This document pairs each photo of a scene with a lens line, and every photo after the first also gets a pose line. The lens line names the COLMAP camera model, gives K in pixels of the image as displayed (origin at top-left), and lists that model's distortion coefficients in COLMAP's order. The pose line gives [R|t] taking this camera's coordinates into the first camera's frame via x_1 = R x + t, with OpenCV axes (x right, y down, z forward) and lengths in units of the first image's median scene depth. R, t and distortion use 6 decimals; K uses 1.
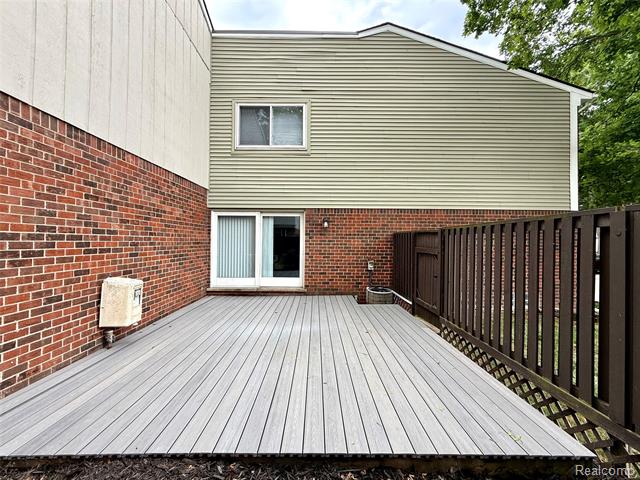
lens RADIAL K [[255.4, 0, 317.7], [0, 255.4, 240.1], [0, 0, 1]] dist [0.000634, -0.000261]
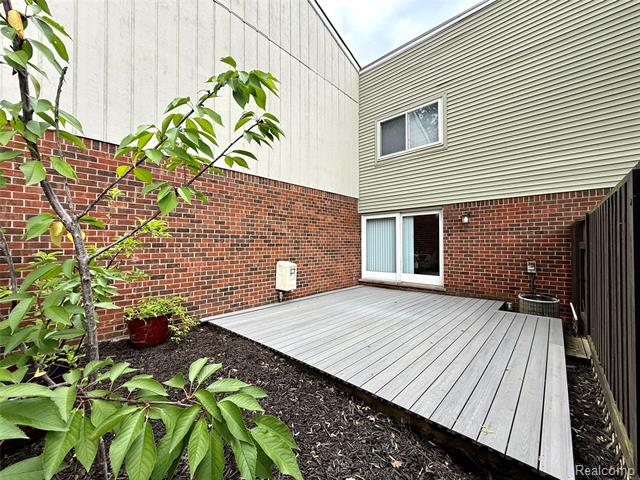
lens RADIAL K [[255.4, 0, 317.7], [0, 255.4, 240.1], [0, 0, 1]] dist [0.000634, -0.000261]
pose [[0.728149, -0.021261, -0.685089, 0.286485], [0.012204, 0.999762, -0.018056, 0.023299], [0.685310, 0.004786, 0.728235, -0.034181]]
